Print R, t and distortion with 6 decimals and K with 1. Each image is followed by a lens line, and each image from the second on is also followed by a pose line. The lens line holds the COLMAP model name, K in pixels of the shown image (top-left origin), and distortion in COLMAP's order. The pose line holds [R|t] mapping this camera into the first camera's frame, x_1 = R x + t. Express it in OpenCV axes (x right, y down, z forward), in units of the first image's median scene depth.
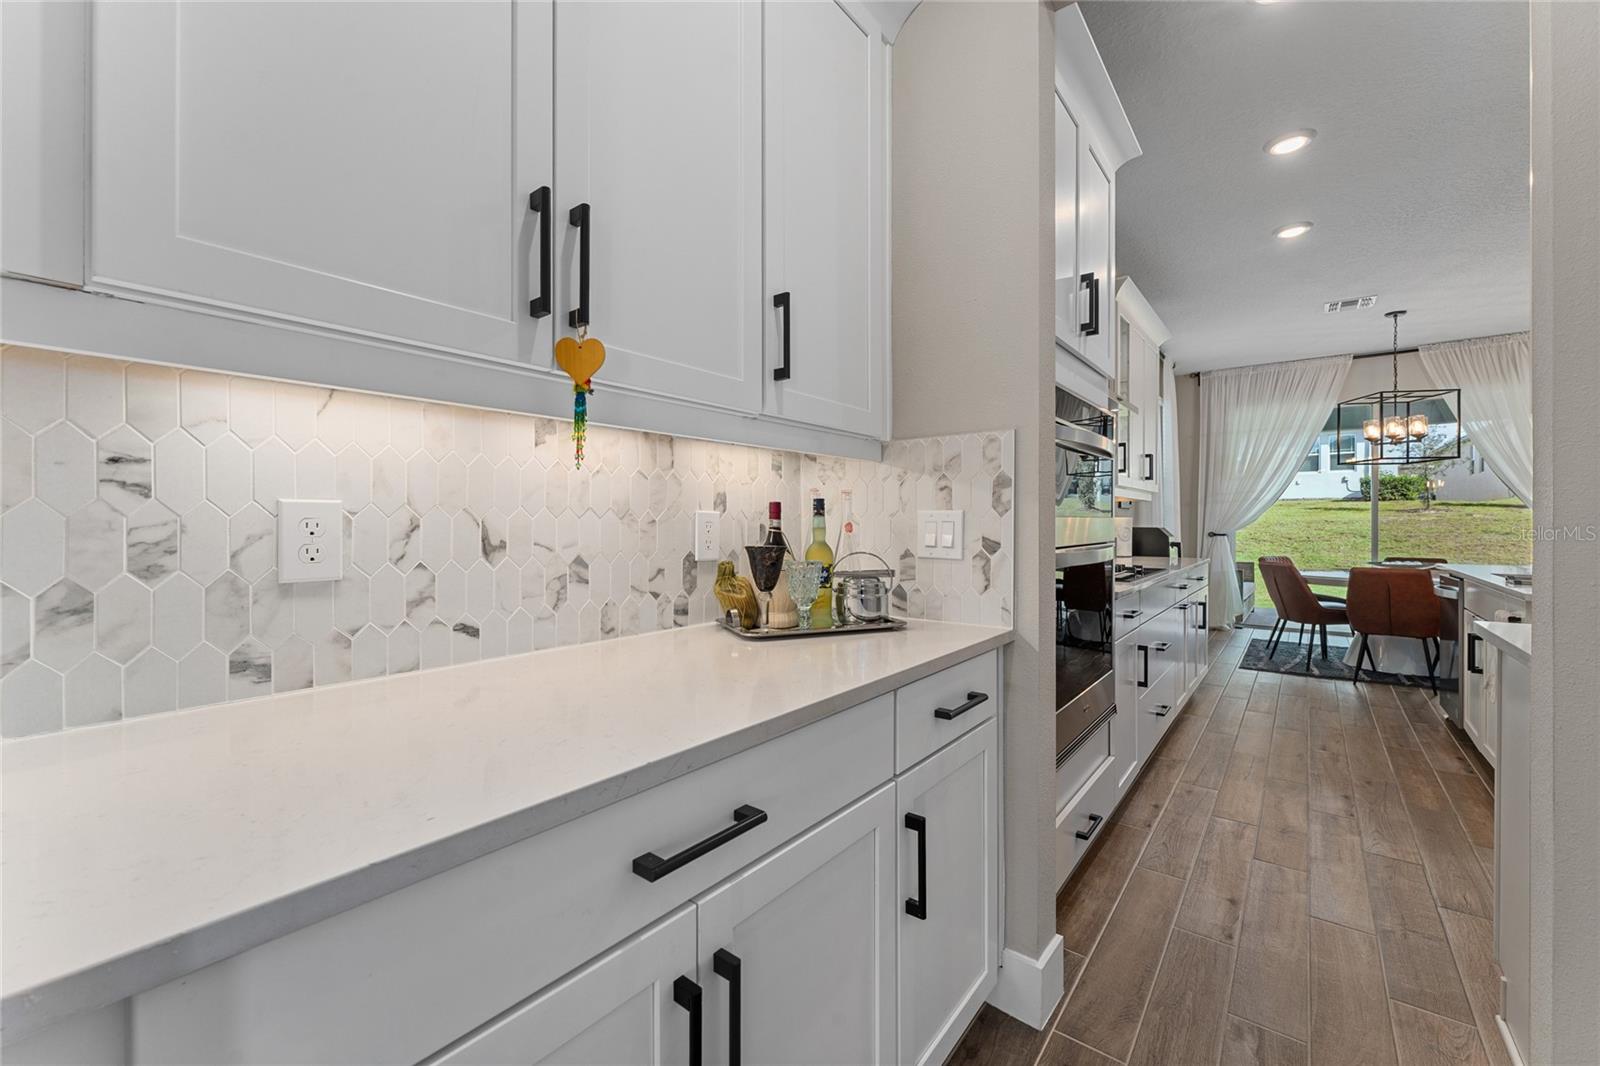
lens RADIAL K [[638.9, 0, 799.2], [0, 638.9, 528.0], [0, 0, 1]] dist [-0.000711, -0.000440]
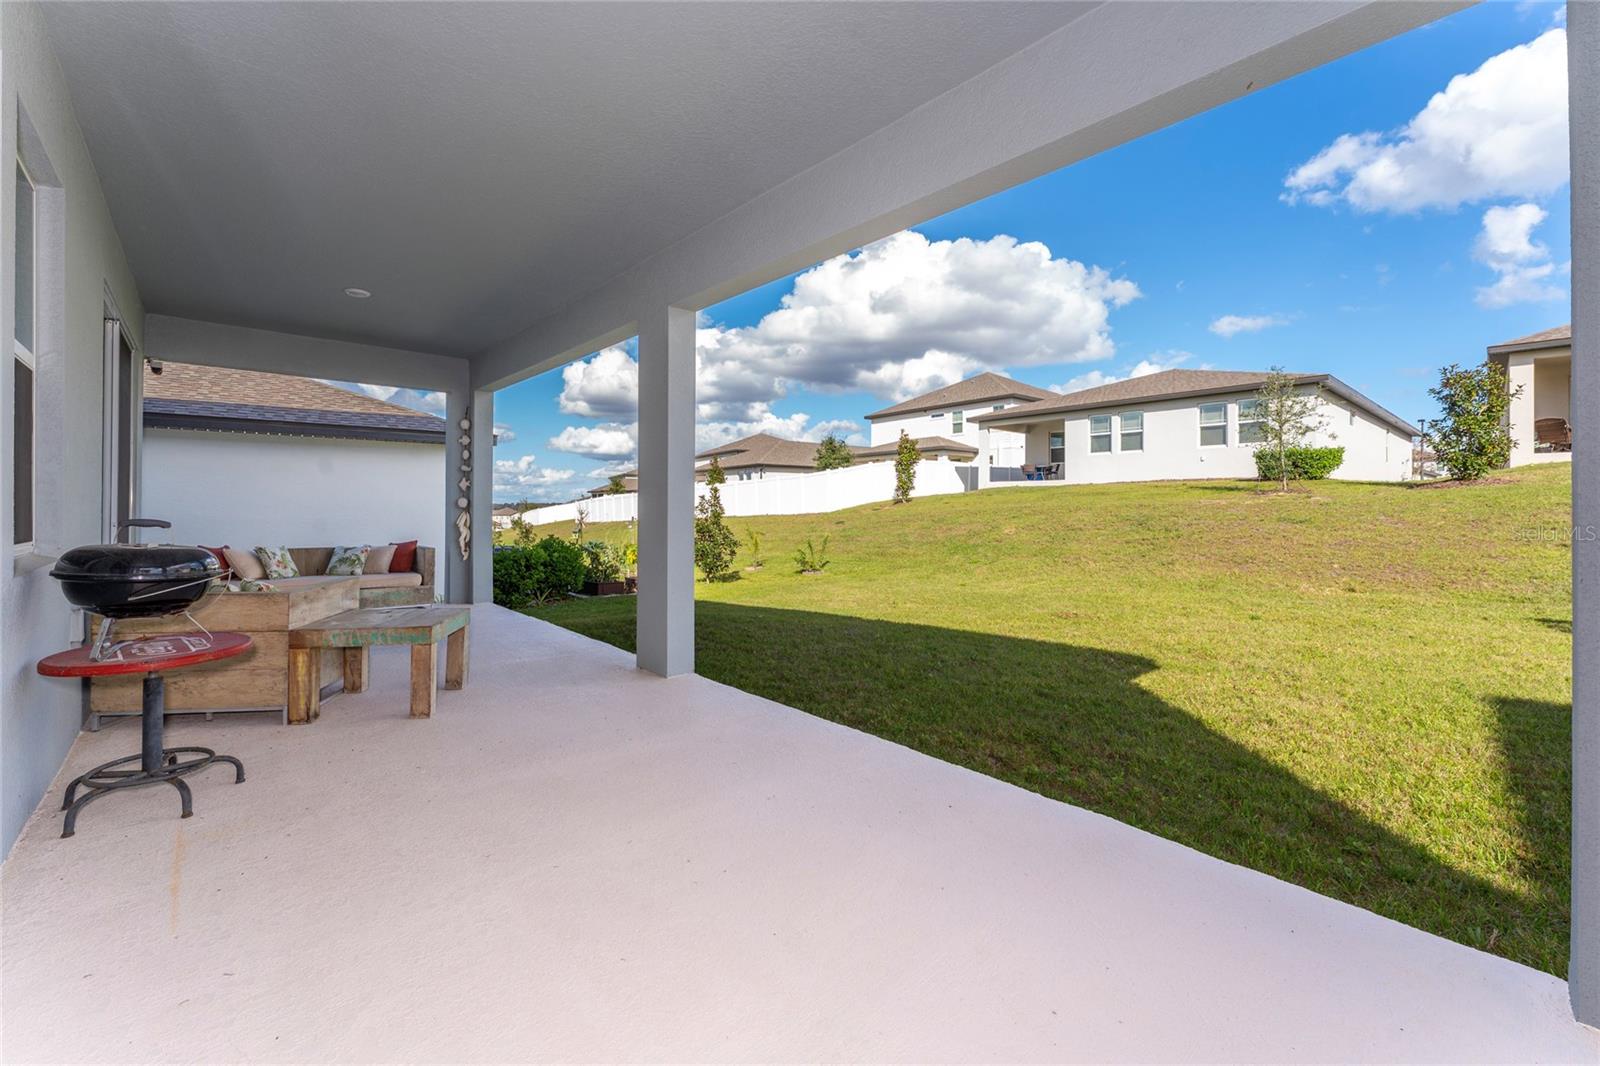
lens RADIAL K [[659.5, 0, 797.8], [0, 659.5, 505.3], [0, 0, 1]] dist [-0.000104, -0.000096]
pose [[0.986652, 0.001975, -0.162833, 0.447389], [-0.004456, 0.999879, -0.014871, 0.004306], [0.162784, 0.015399, 0.986542, 0.097294]]
